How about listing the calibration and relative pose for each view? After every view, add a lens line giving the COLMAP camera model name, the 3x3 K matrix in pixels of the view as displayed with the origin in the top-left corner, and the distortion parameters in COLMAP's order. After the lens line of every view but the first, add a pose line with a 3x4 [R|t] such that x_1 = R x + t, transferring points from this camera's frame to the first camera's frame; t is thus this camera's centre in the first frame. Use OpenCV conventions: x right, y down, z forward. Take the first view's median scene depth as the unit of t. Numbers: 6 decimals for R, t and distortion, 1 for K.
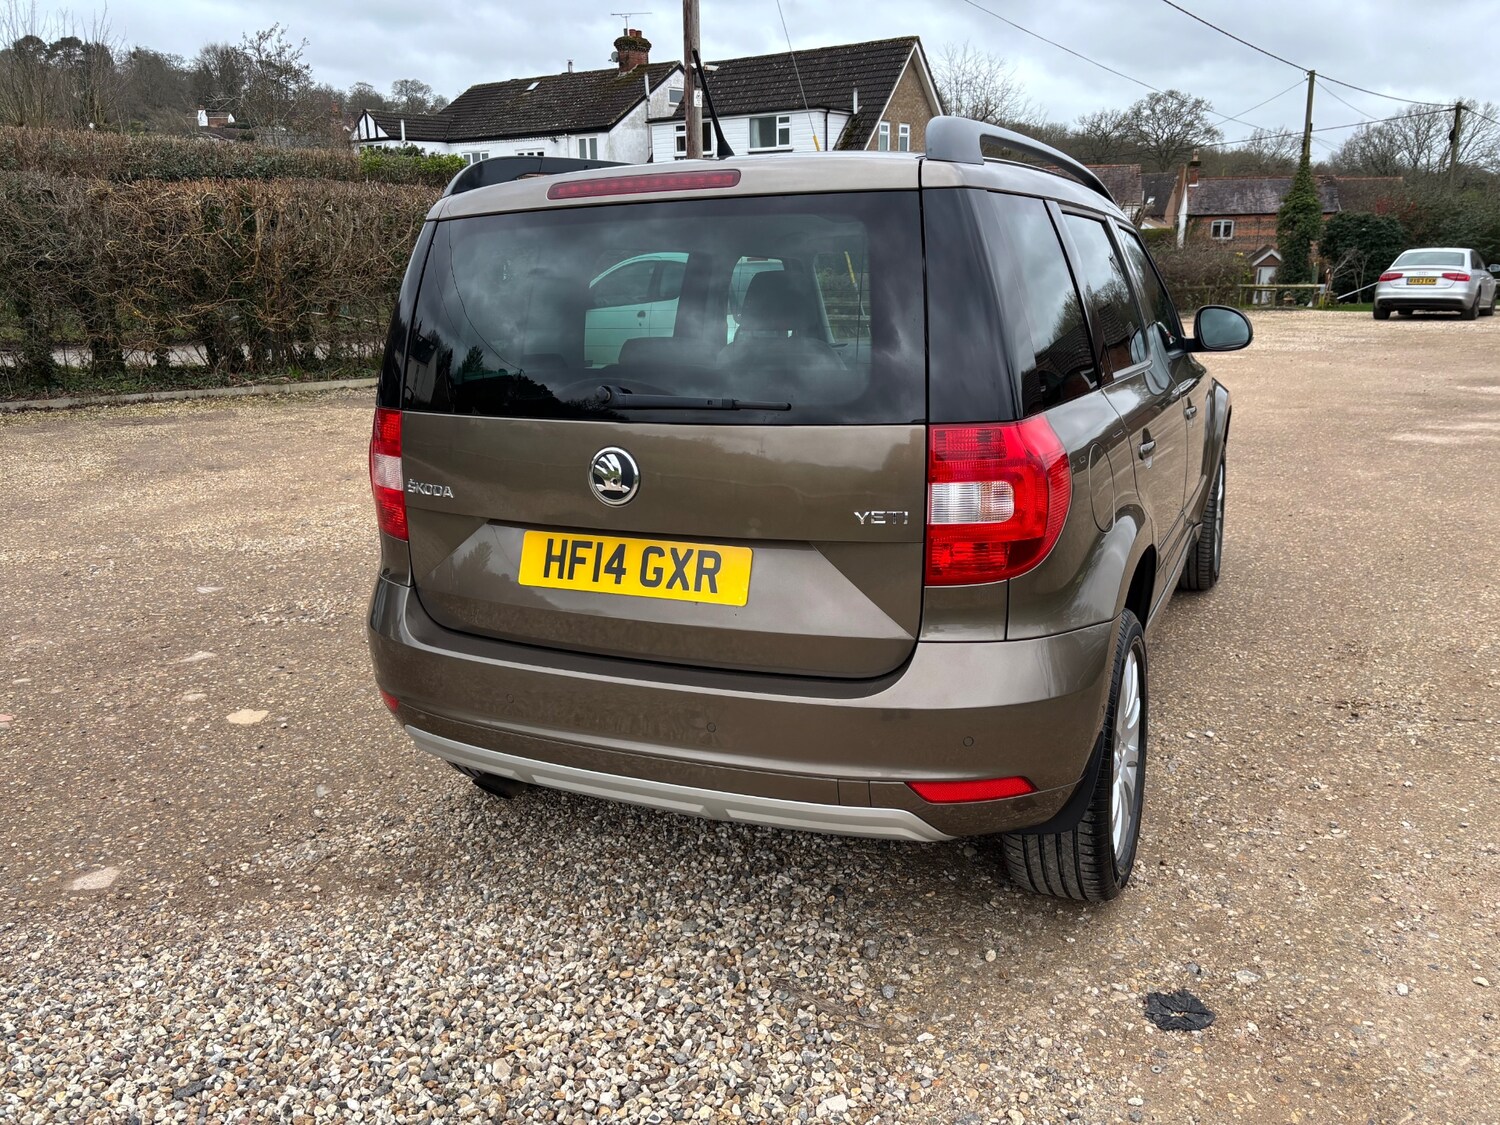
lens RADIAL K [[1137.6, 0, 759.8], [0, 1137.6, 557.8], [0, 0, 1]] dist [0.045165, -0.045575]
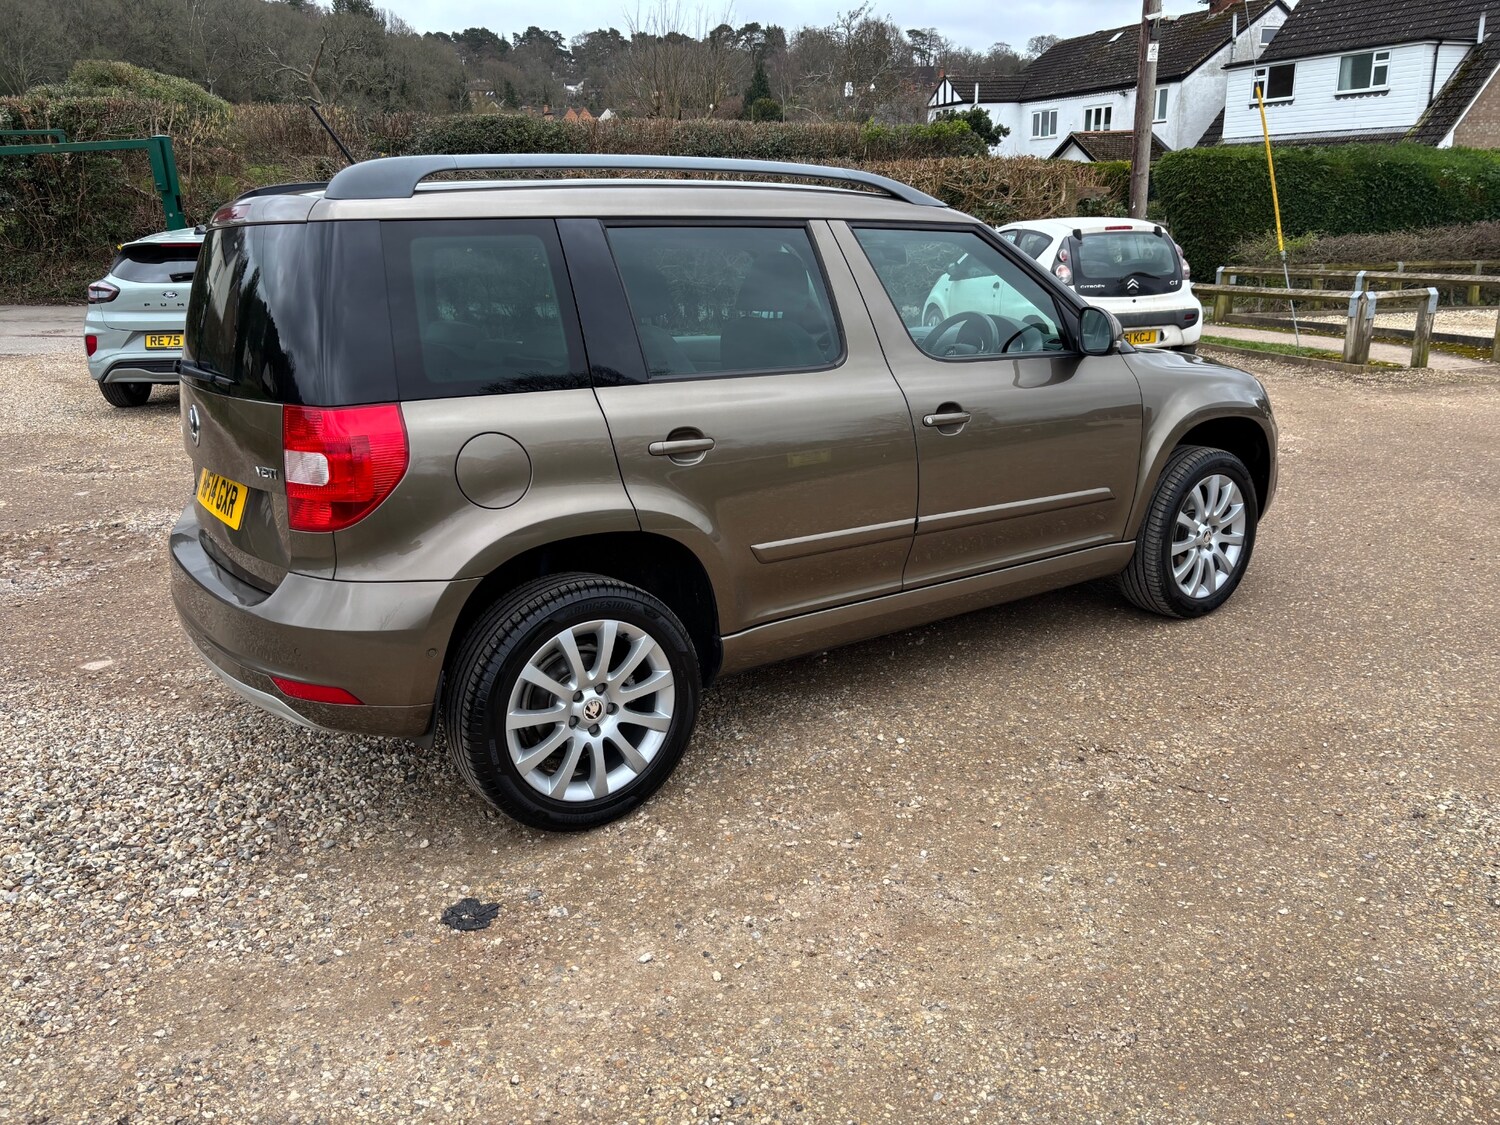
lens RADIAL K [[1130.5, 0, 757.3], [0, 1130.5, 565.4], [0, 0, 1]] dist [0.067658, -0.075336]
pose [[0.869992, 0.139896, -0.472804, 0.227480], [-0.120197, 0.990150, 0.071800, -0.016869], [0.478191, -0.005636, 0.878238, 0.021423]]
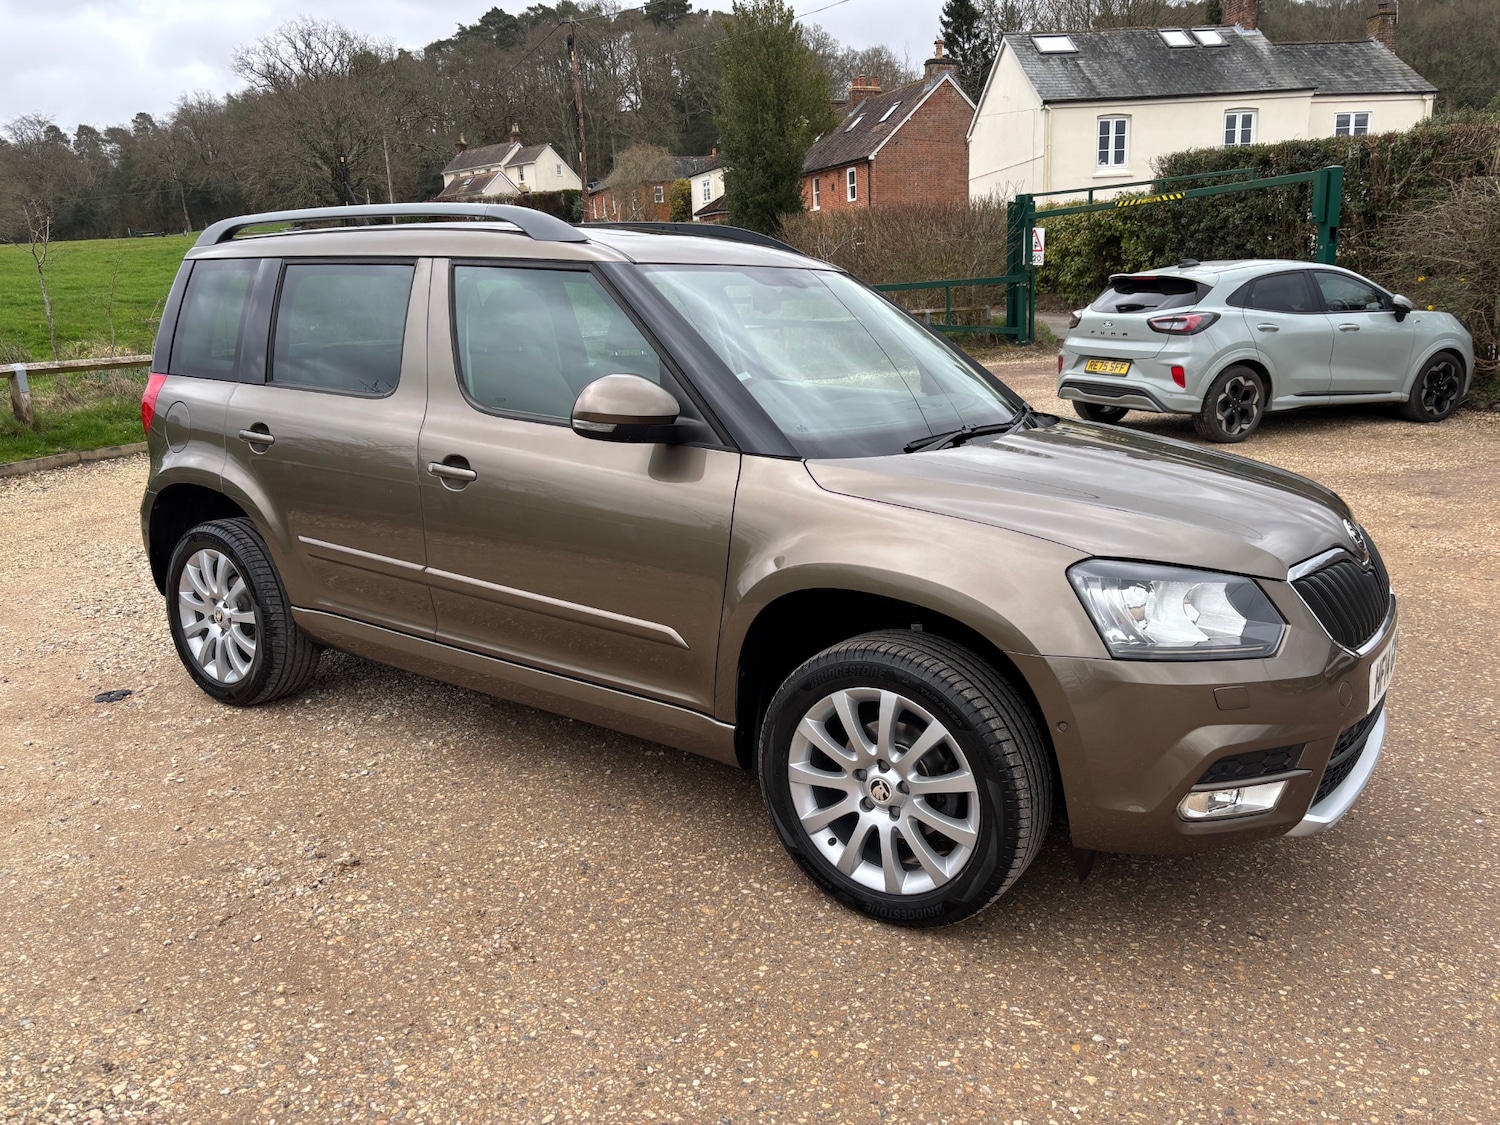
lens RADIAL K [[1138.4, 0, 745.3], [0, 1138.4, 573.1], [0, 0, 1]] dist [0.046792, -0.048976]
pose [[-0.167739, 0.261353, -0.950557, 0.388366], [-0.238825, 0.924723, 0.296394, -0.120158], [0.956465, 0.276734, -0.092694, 0.424542]]
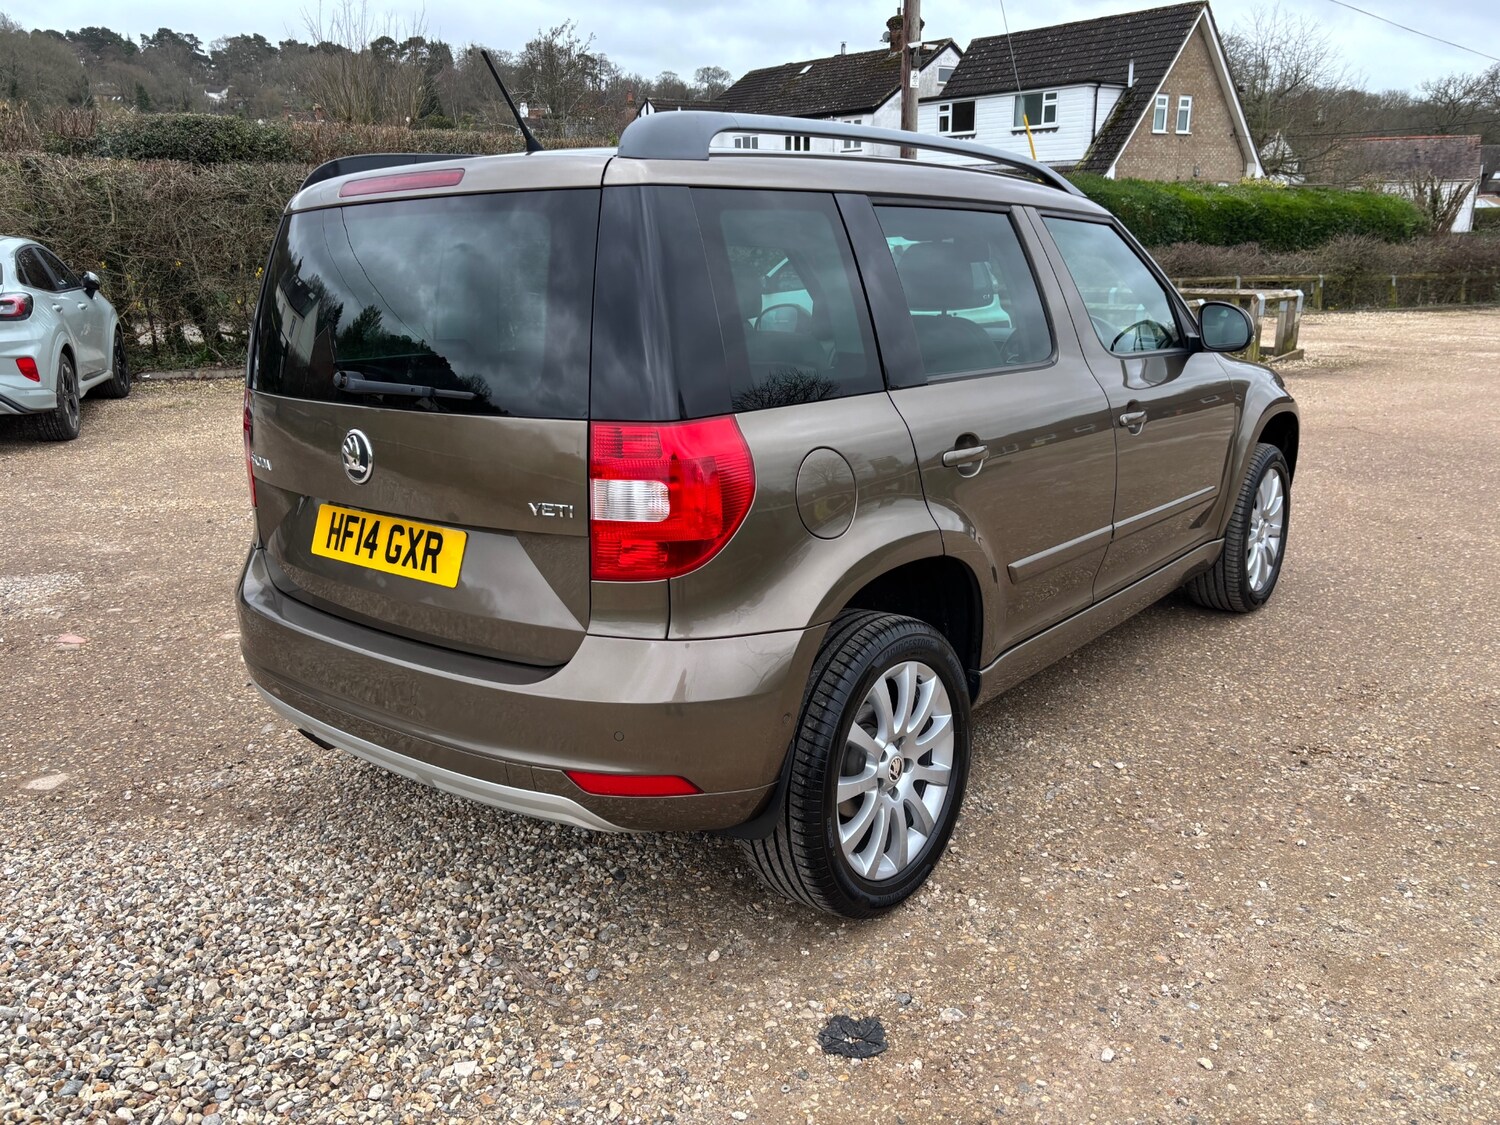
lens RADIAL K [[1130.5, 0, 757.3], [0, 1130.5, 565.4], [0, 0, 1]] dist [0.067658, -0.075336]
pose [[0.970350, 0.069136, -0.231608, 0.096786], [-0.064094, 0.997516, 0.029231, -0.005051], [0.233053, -0.013520, 0.972370, 0.010085]]
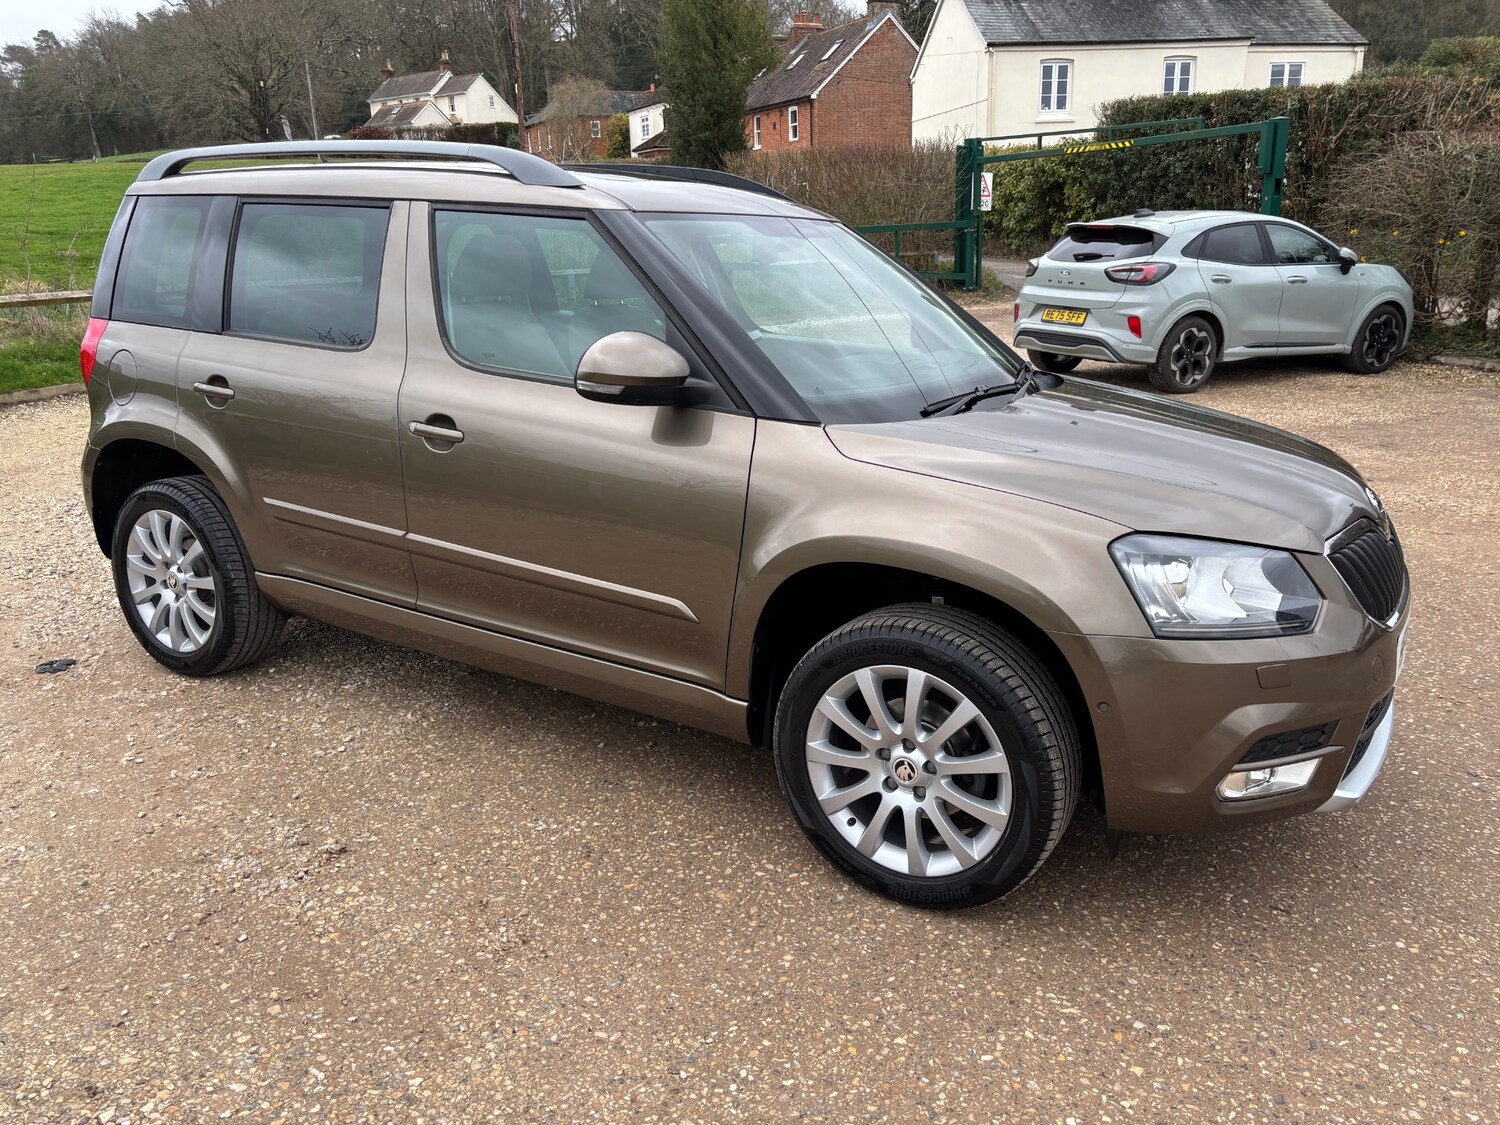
lens RADIAL K [[1137.6, 0, 759.8], [0, 1137.6, 557.8], [0, 0, 1]] dist [0.045165, -0.045575]
pose [[-0.103188, 0.296739, -0.949367, 0.377680], [-0.257396, 0.913984, 0.313656, -0.118044], [0.960781, 0.276729, -0.017933, 0.406606]]
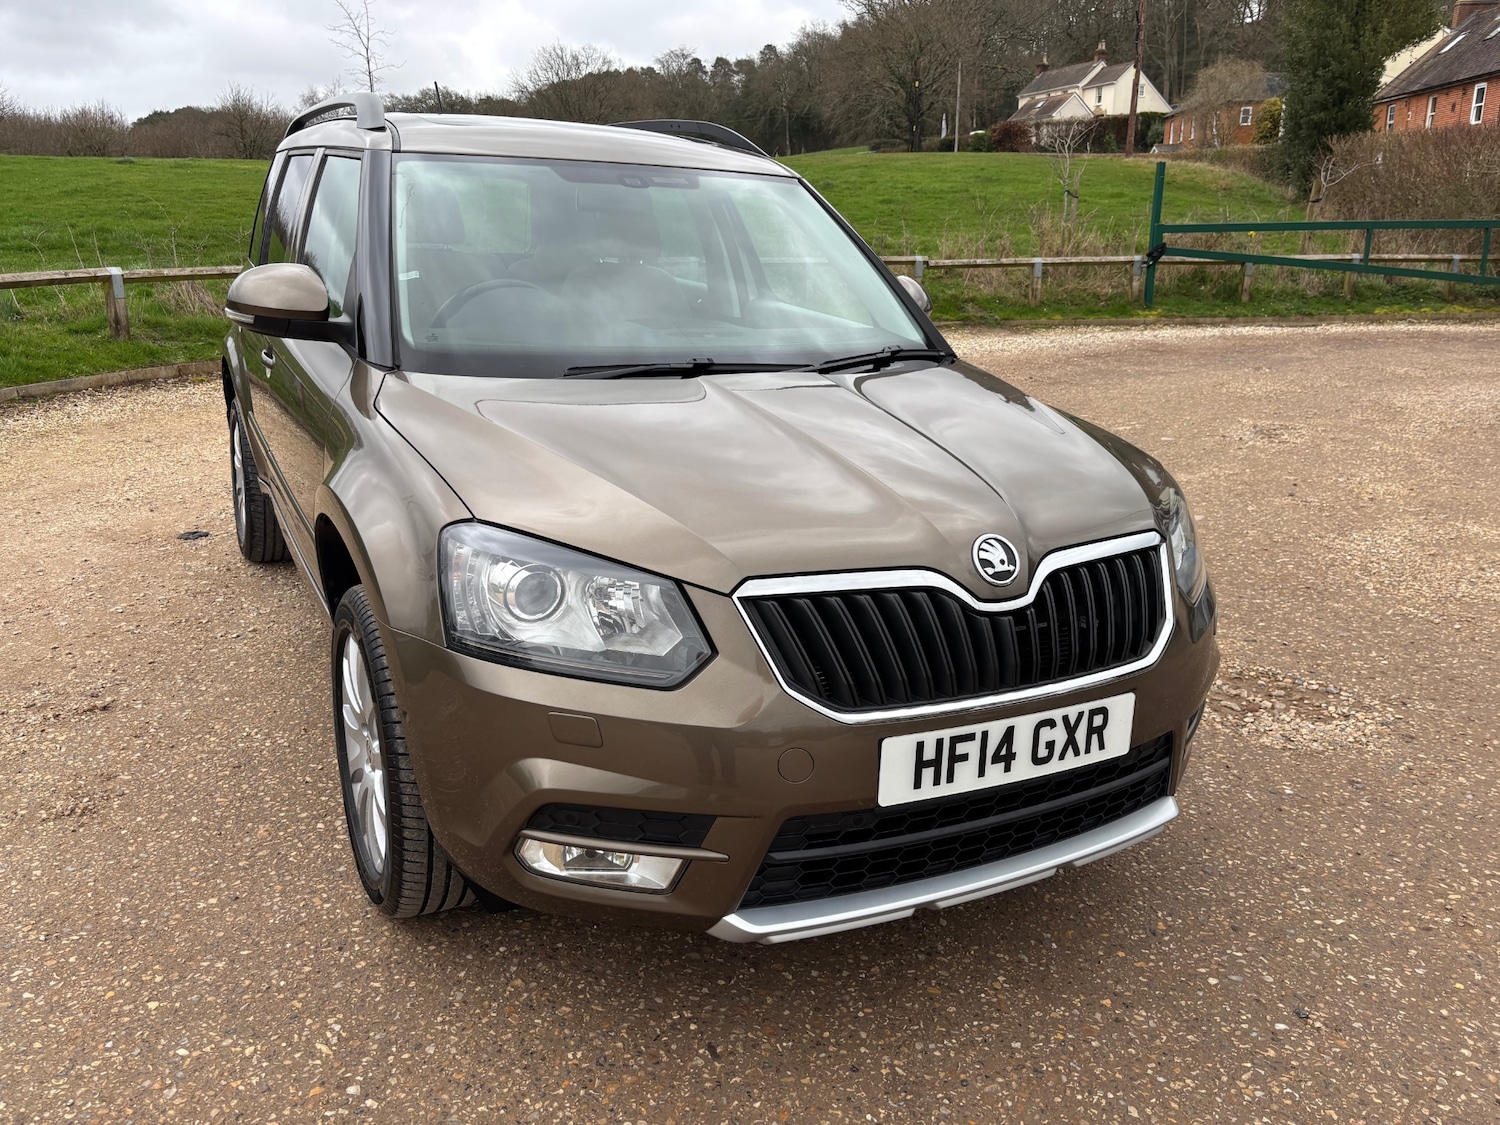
lens RADIAL K [[1130.5, 0, 757.3], [0, 1130.5, 565.4], [0, 0, 1]] dist [0.067658, -0.075336]
pose [[-0.602598, 0.241891, -0.760502, 0.281511], [-0.217842, 0.866908, 0.448347, -0.154081], [0.767737, 0.435842, -0.469703, 0.577629]]
